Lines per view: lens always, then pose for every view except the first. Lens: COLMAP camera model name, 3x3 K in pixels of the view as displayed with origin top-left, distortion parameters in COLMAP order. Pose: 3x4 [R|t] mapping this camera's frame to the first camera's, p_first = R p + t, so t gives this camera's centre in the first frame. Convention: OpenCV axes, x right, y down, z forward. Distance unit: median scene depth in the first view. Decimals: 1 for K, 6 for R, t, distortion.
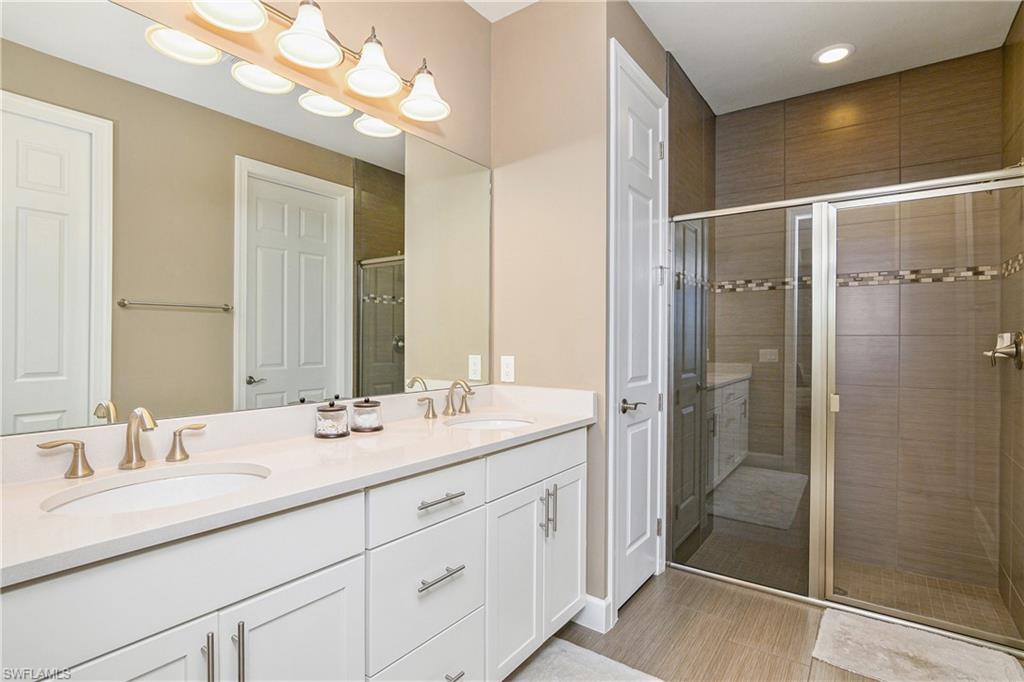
lens RADIAL K [[502.2, 0, 513.6], [0, 502.2, 338.6], [0, 0, 1]] dist [-0.037071, 0.014341]
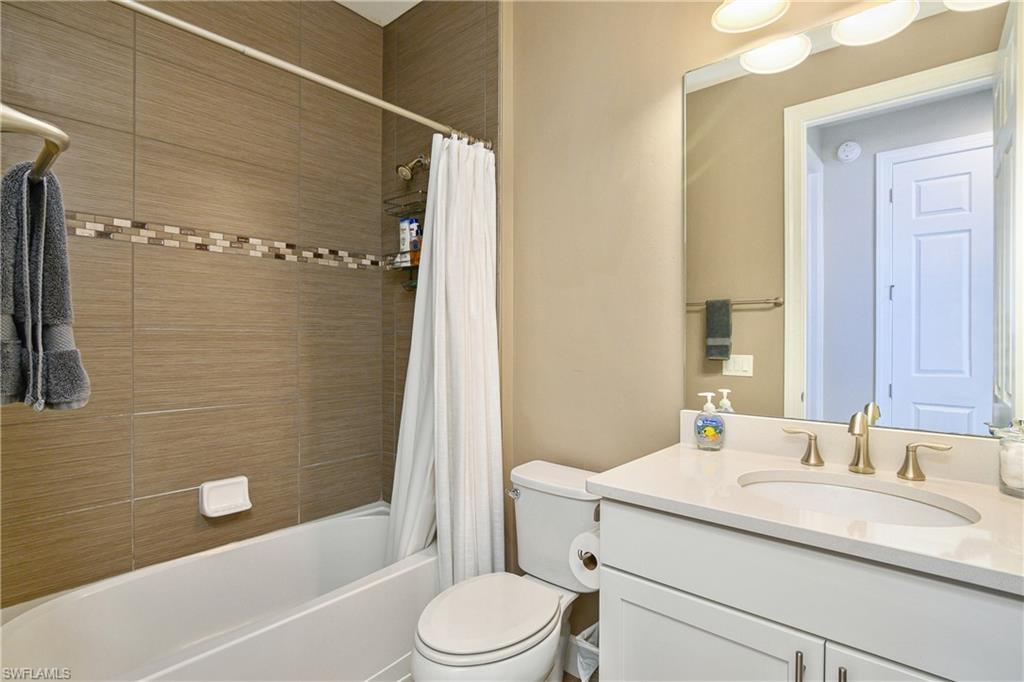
lens RADIAL K [[502.2, 0, 513.6], [0, 502.2, 338.6], [0, 0, 1]] dist [-0.037071, 0.014341]
pose [[-0.083590, -0.006371, -0.996480, 0.344808], [-0.005585, 0.999967, -0.005925, 0.006635], [0.996485, 0.005070, -0.083623, 0.490528]]
